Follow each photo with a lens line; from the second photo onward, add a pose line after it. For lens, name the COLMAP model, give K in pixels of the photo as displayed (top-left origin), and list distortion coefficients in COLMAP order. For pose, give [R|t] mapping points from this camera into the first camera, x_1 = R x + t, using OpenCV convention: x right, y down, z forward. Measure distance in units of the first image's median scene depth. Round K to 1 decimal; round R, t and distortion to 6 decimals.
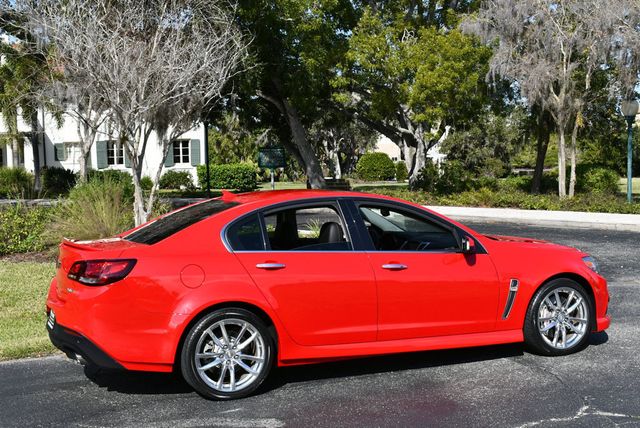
lens RADIAL K [[908.2, 0, 321.3], [0, 908.2, 230.8], [0, 0, 1]] dist [-0.075590, -0.057395]
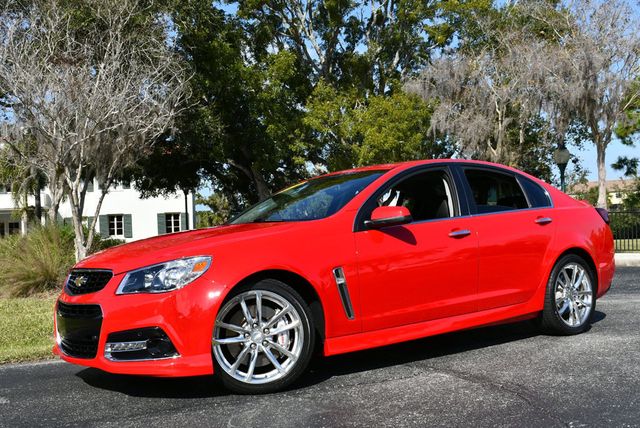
lens RADIAL K [[741.4, 0, 320.0], [0, 741.4, 214.0], [0, 0, 1]] dist [-0.072974, -0.033218]
pose [[0.999619, -0.013208, 0.024218, 0.028636], [0.015848, 0.993550, -0.112279, 0.024989], [-0.022579, 0.112621, 0.993382, 0.127496]]
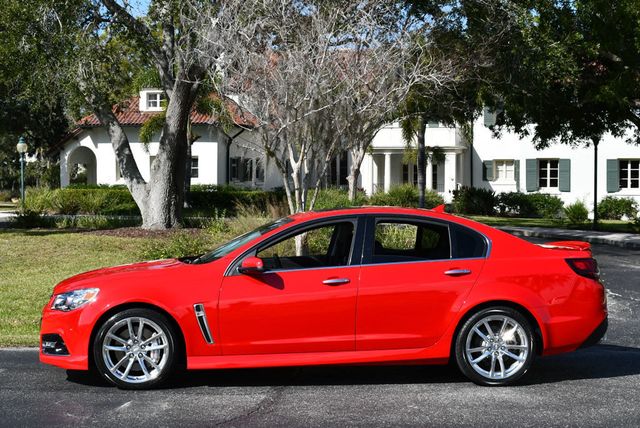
lens RADIAL K [[1119.5, 0, 320.0], [0, 1119.5, 214.0], [0, 0, 1]] dist [-0.033084, 0.039602]
pose [[0.865212, 0.043187, -0.499543, 0.262864], [-0.068012, 0.997184, -0.031588, -0.004213], [0.496773, 0.061305, 0.865713, 0.007049]]
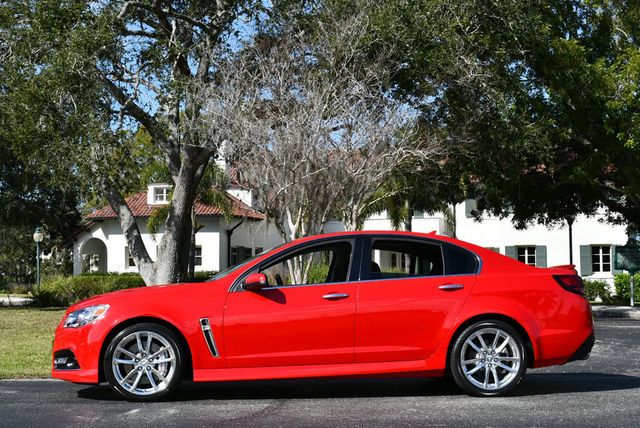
lens RADIAL K [[1034.3, 0, 320.0], [0, 1034.3, 214.0], [0, 0, 1]] dist [-0.031892, -0.040735]
pose [[0.868379, -0.012587, -0.495742, 0.256687], [-0.057201, 0.990463, -0.125345, 0.024470], [0.492592, 0.137204, 0.859377, 0.017223]]
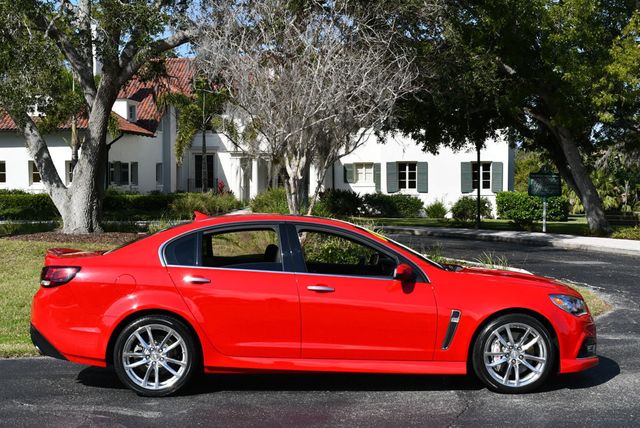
lens RADIAL K [[1072.8, 0, 320.0], [0, 1072.8, 214.0], [0, 0, 1]] dist [-0.030680, -0.029296]
pose [[0.936994, 0.032481, -0.347831, 0.150280], [-0.050209, 0.997852, -0.042073, 0.001583], [0.345717, 0.056886, 0.936613, -0.050984]]
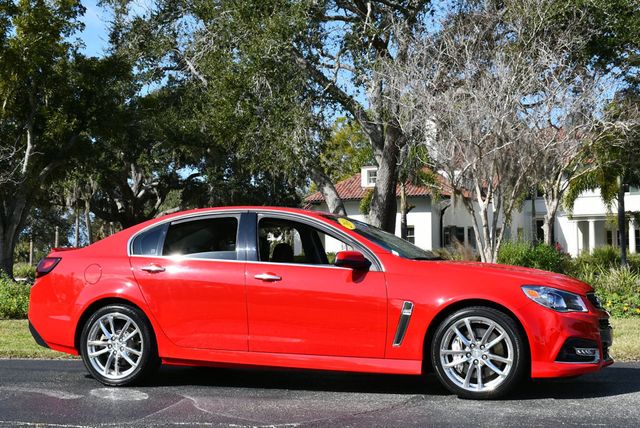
lens RADIAL K [[987.7, 0, 320.0], [0, 987.7, 214.0], [0, 0, 1]] dist [-0.028448, -0.122631]
pose [[0.738467, -0.017790, -0.674055, 0.251810], [-0.061893, 0.993643, -0.094033, 0.020328], [0.671443, 0.111159, 0.732672, 0.069345]]
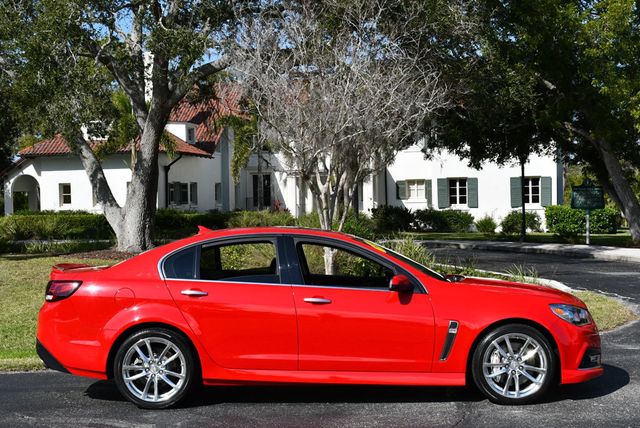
lens RADIAL K [[1034.3, 0, 320.0], [0, 1034.3, 214.0], [0, 0, 1]] dist [-0.031892, -0.040735]
pose [[0.914686, 0.013549, -0.403938, 0.167322], [-0.039371, 0.997672, -0.055688, 0.001741], [0.402243, 0.066840, 0.913090, -0.030946]]
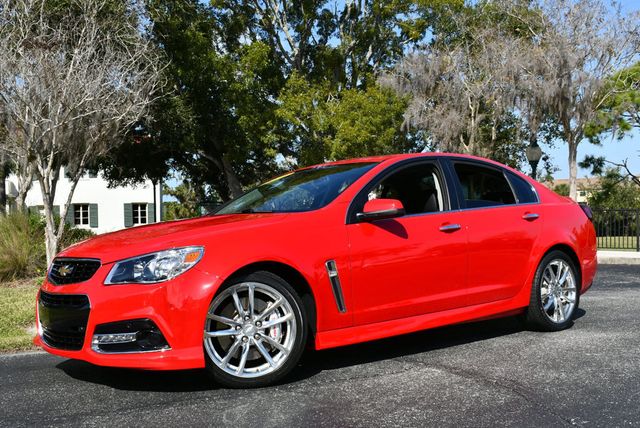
lens RADIAL K [[741.4, 0, 320.0], [0, 741.4, 214.0], [0, 0, 1]] dist [-0.072974, -0.033218]
pose [[0.997553, 0.003604, 0.069820, 0.021757], [0.003596, 0.994705, -0.102713, 0.024966], [-0.069821, 0.102713, 0.992258, 0.131121]]
